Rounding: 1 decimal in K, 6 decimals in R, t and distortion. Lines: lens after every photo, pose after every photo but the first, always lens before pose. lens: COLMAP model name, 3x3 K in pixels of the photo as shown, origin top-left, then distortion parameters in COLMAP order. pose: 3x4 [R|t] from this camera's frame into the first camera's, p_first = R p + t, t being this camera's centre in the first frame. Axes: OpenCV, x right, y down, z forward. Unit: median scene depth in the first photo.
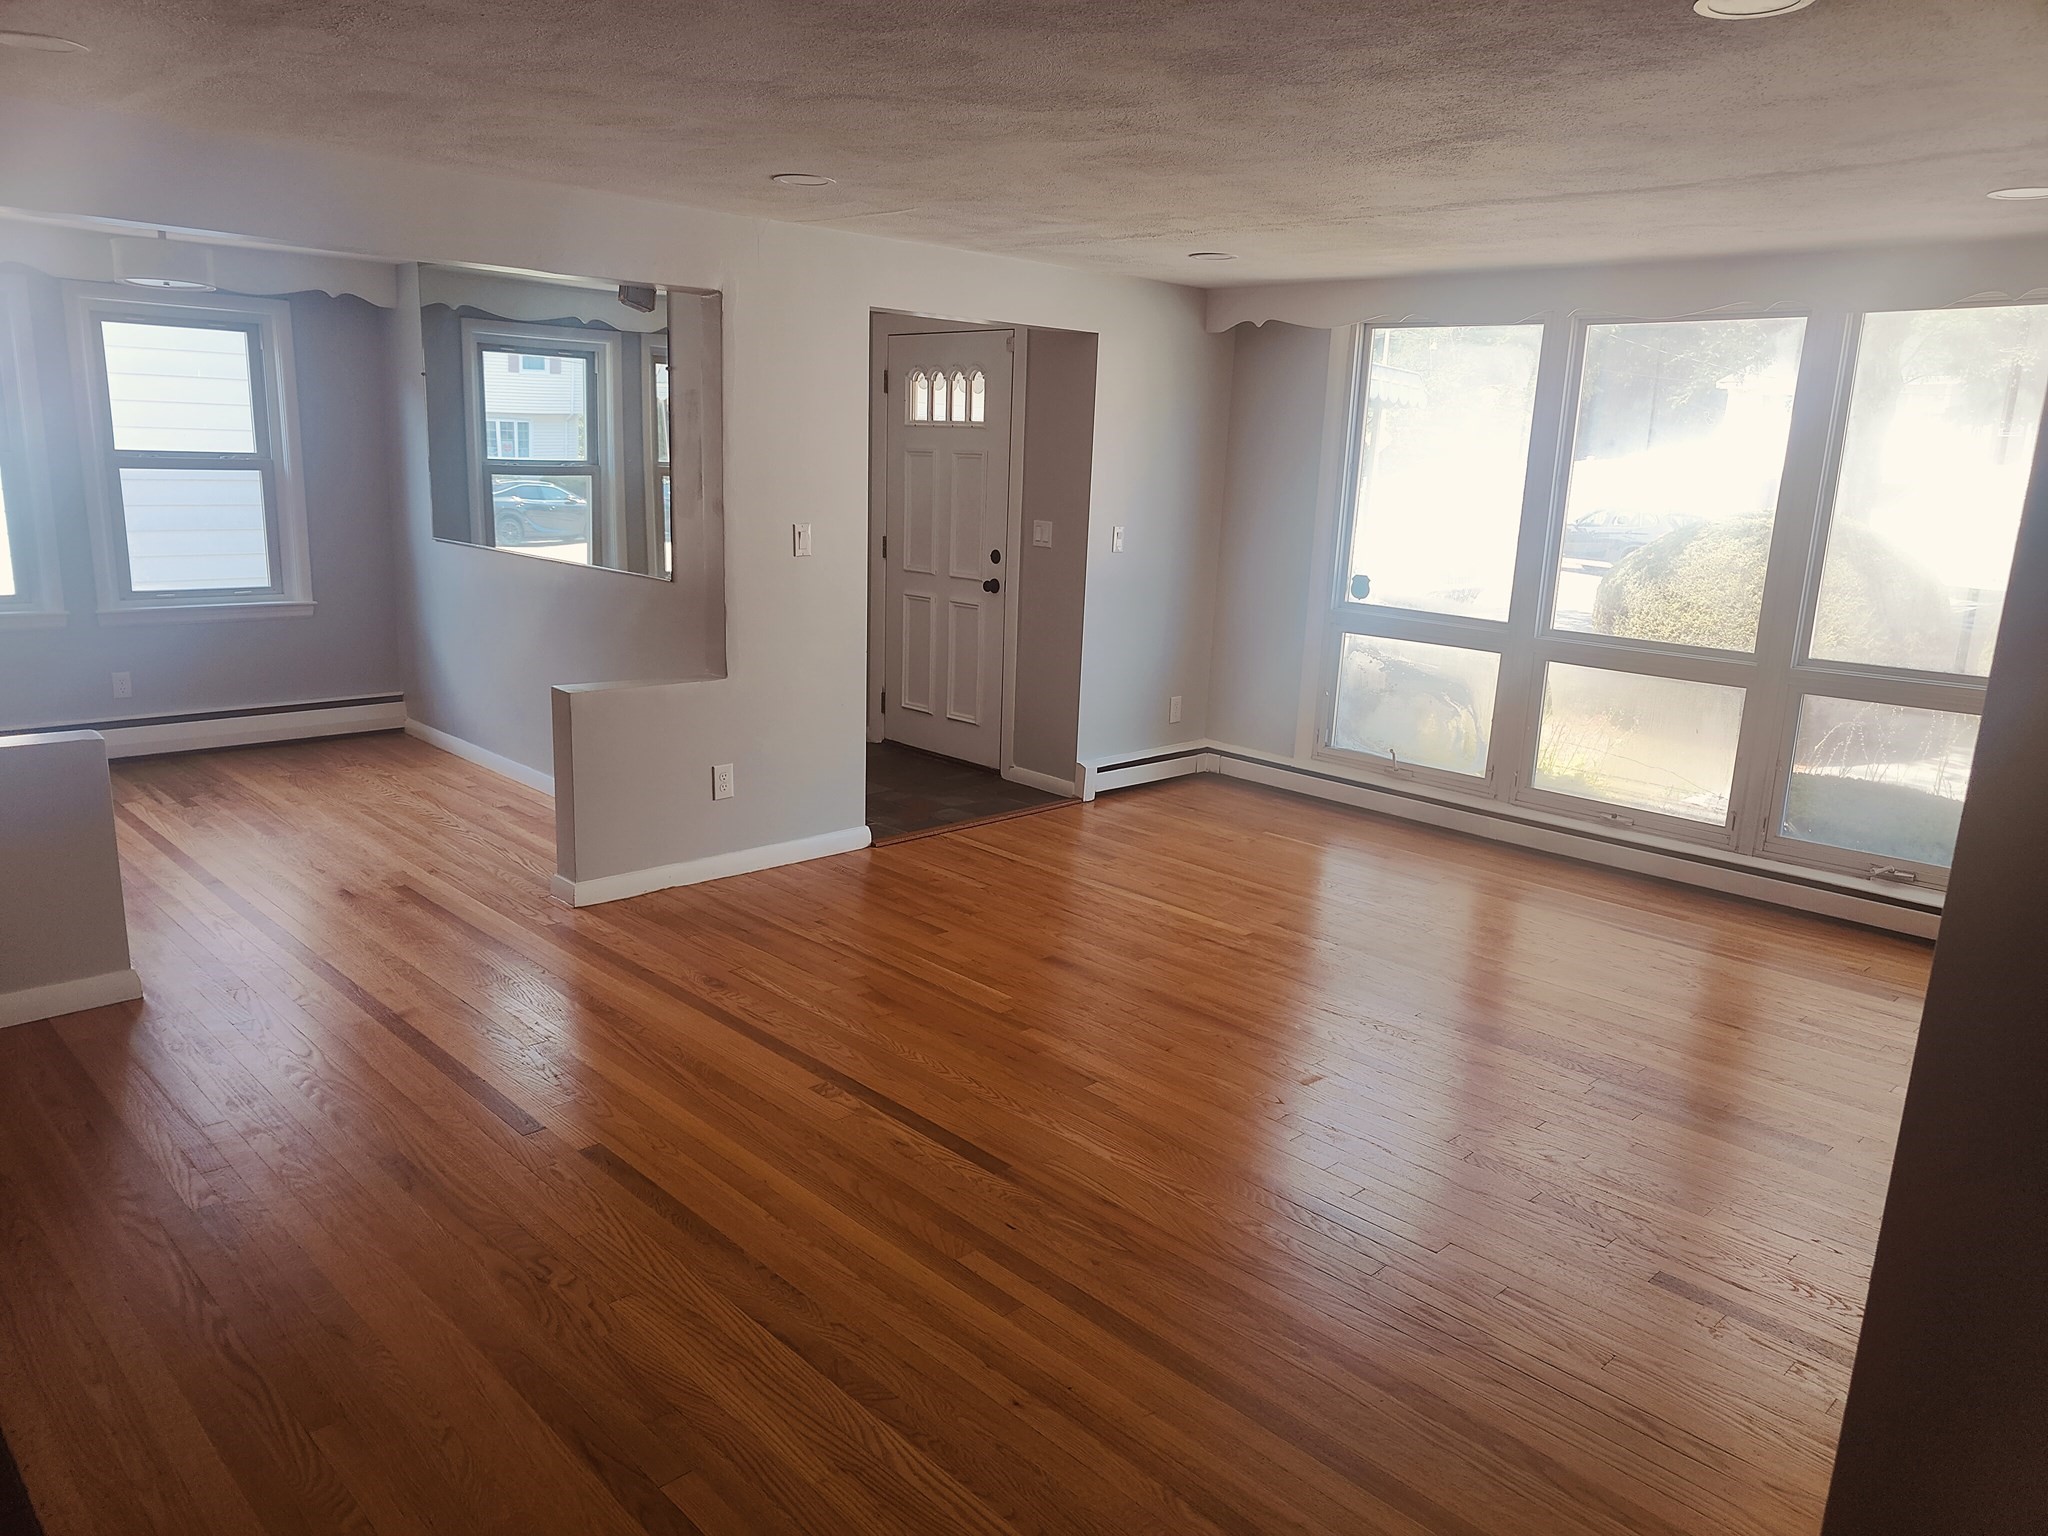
lens RADIAL K [[1416.3, 0, 999.6], [0, 1416.3, 790.4], [0, 0, 1]] dist [0.033543, -0.038164]
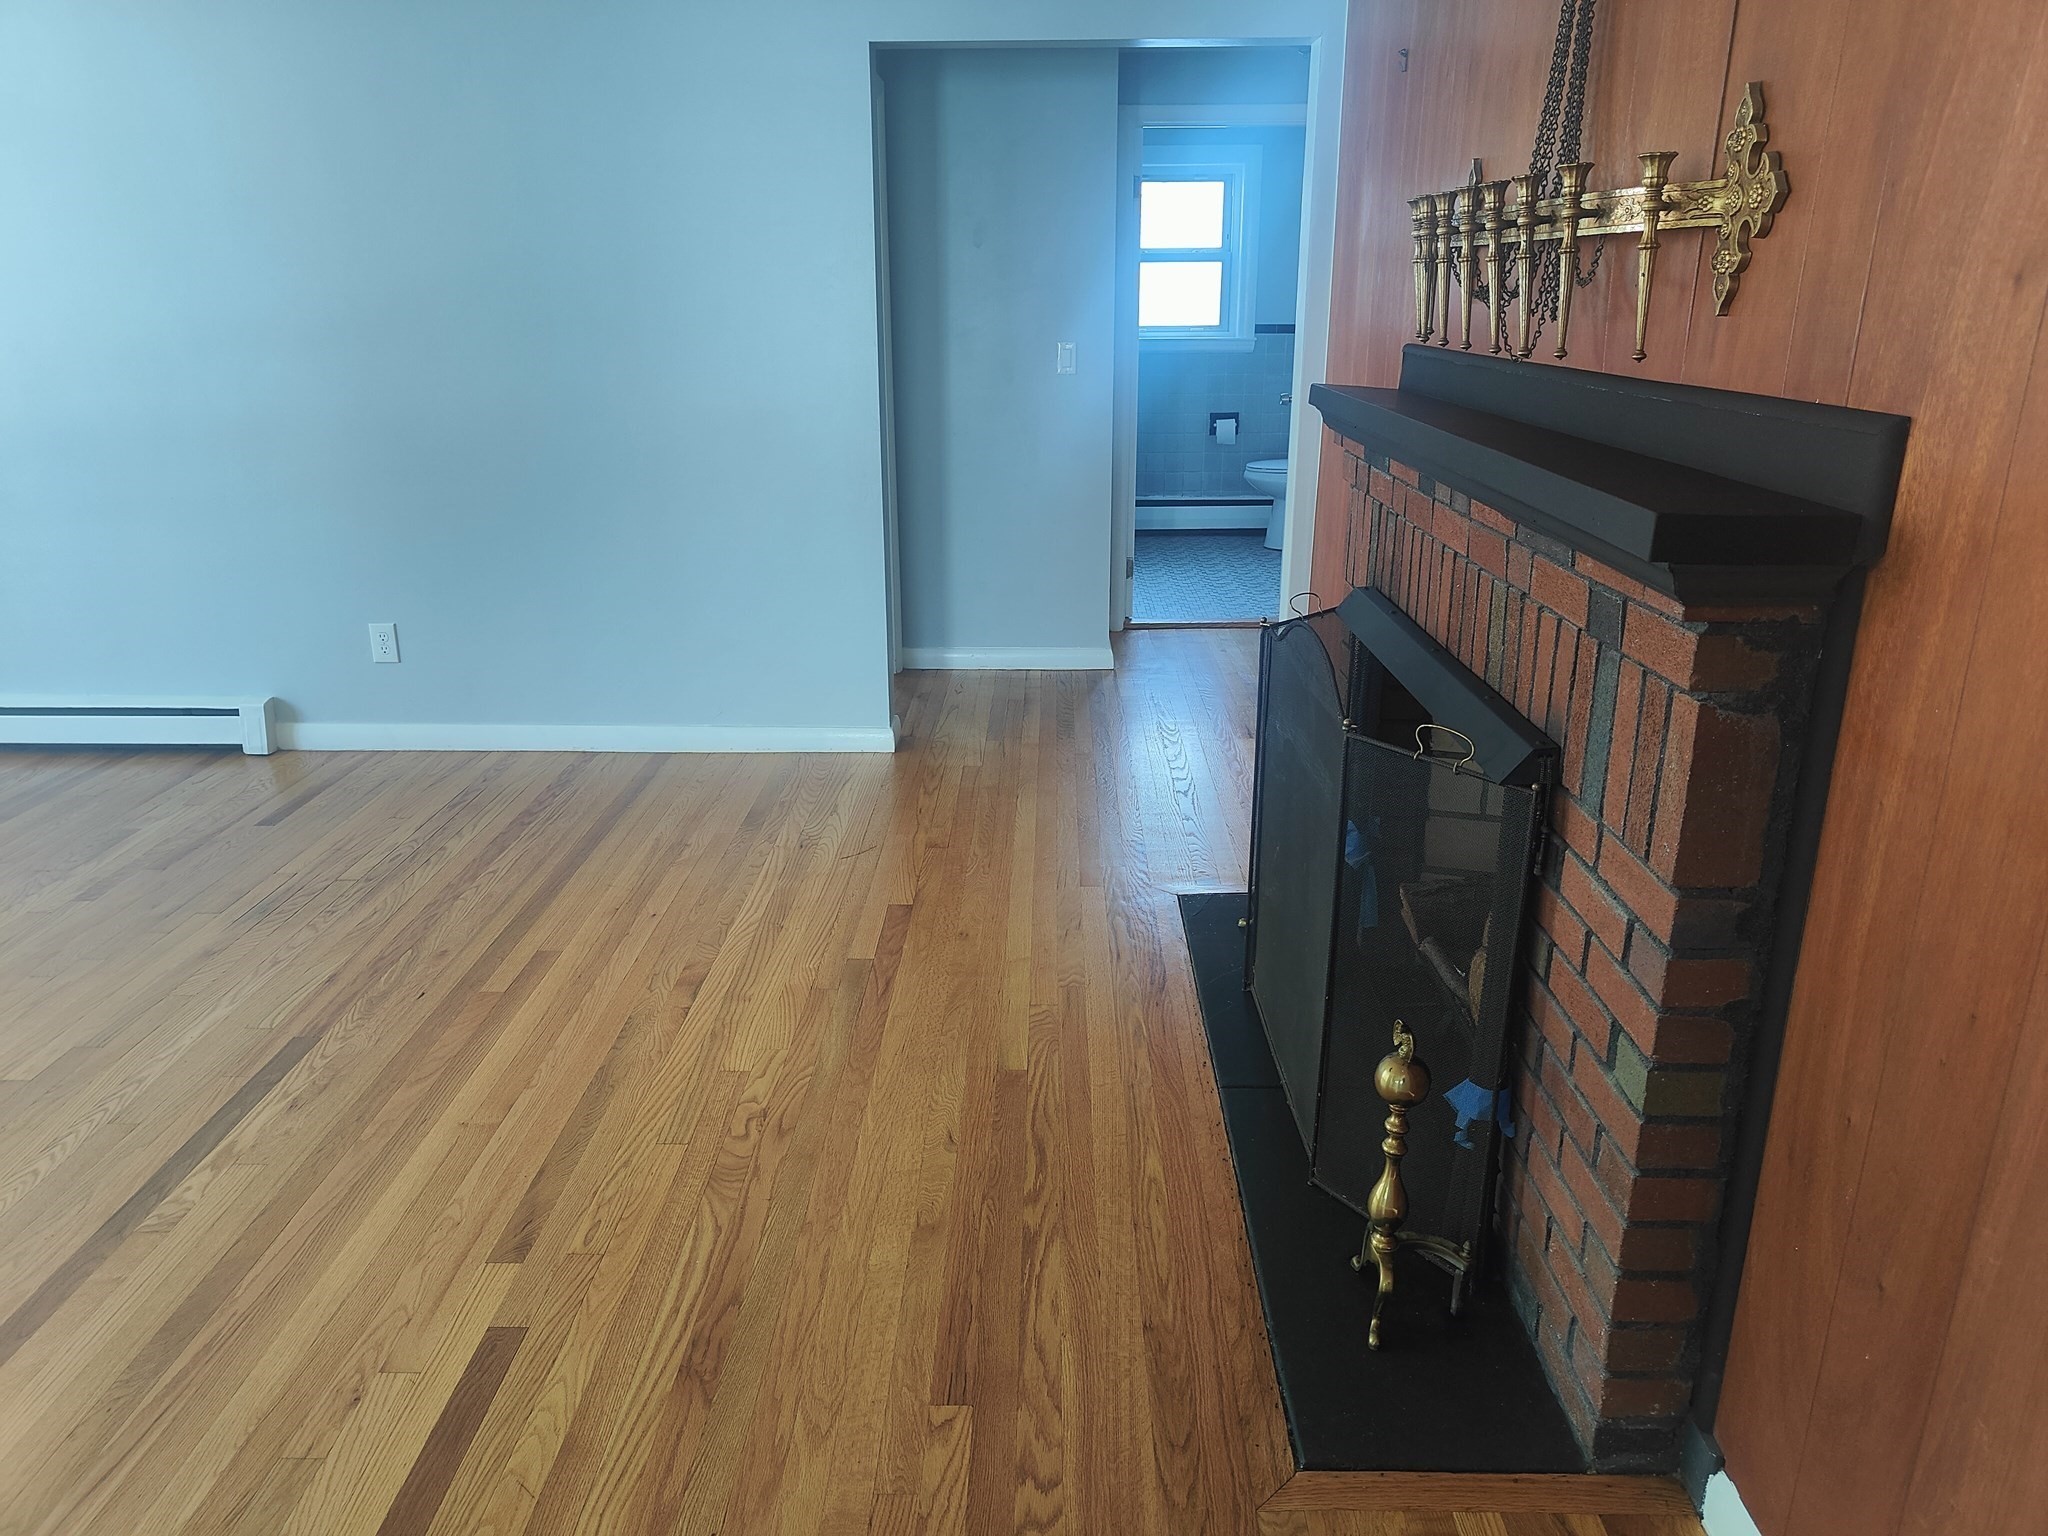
lens RADIAL K [[1426.2, 0, 1024.0], [0, 1426.2, 768.0], [0, 0, 1]] dist [0.013184, -0.000632]
pose [[-0.709674, -0.255502, 0.656568, -0.484752], [0.144710, 0.859190, 0.490766, -0.142502], [-0.689509, 0.443296, -0.572771, 0.634576]]
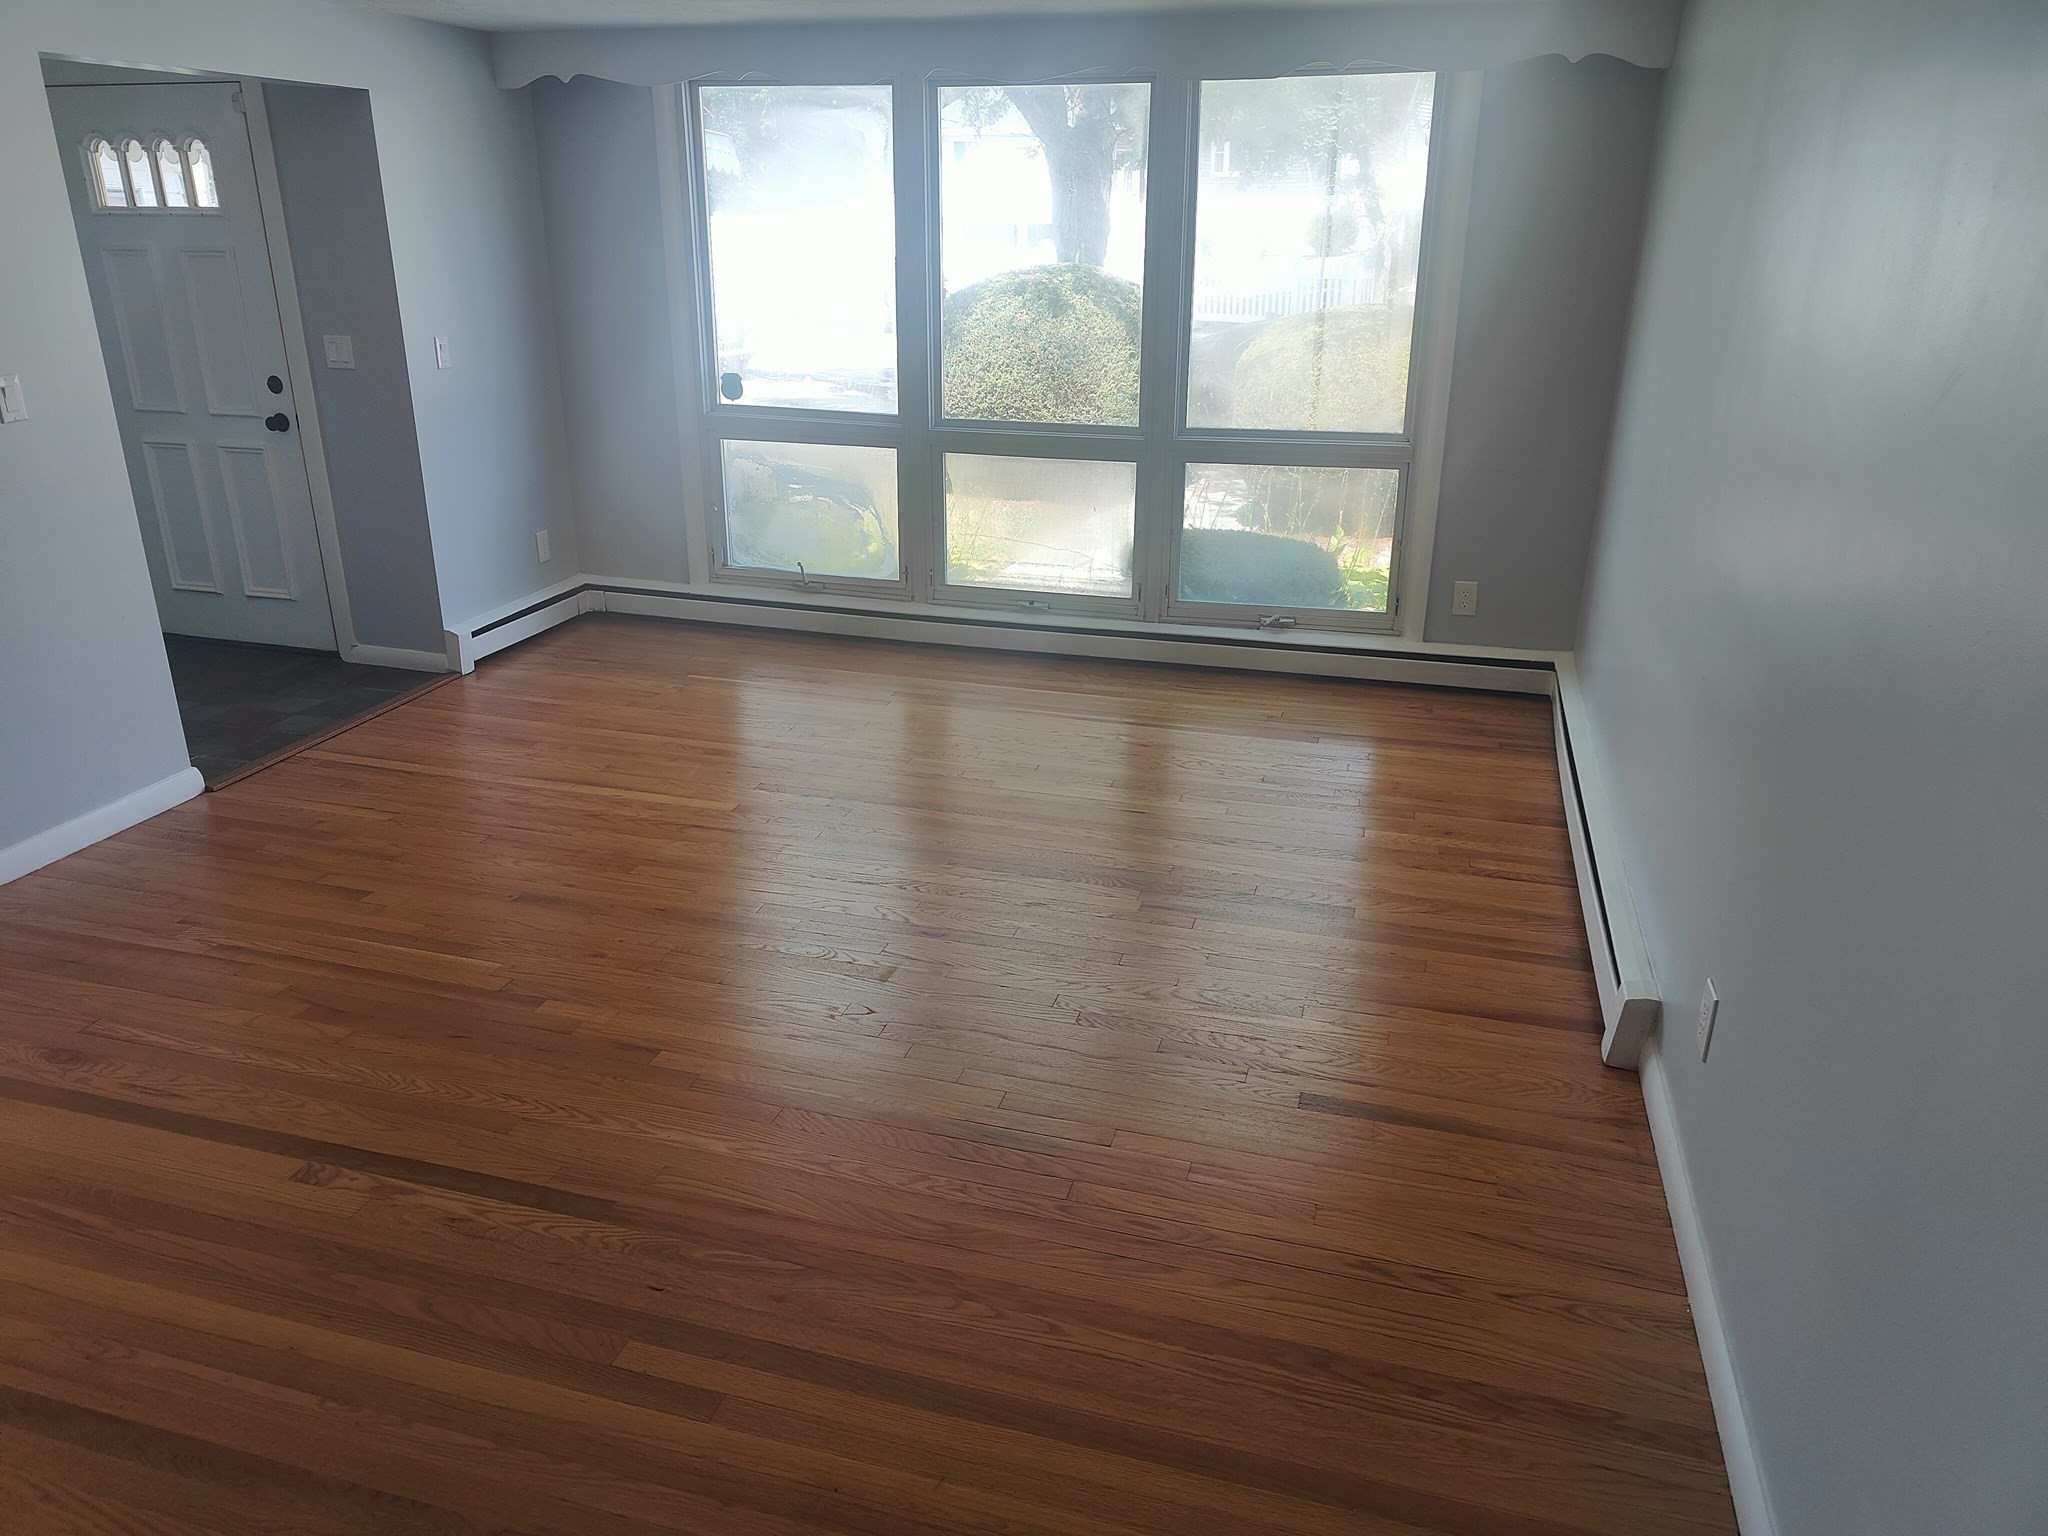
lens RADIAL K [[1436.5, 0, 1002.2], [0, 1436.5, 739.5], [0, 0, 1]] dist [0.041142, -0.047775]
pose [[0.867449, -0.200110, 0.455509, -0.068685], [0.143053, 0.977204, 0.156873, -0.049442], [-0.476517, -0.070917, 0.876300, 0.112544]]
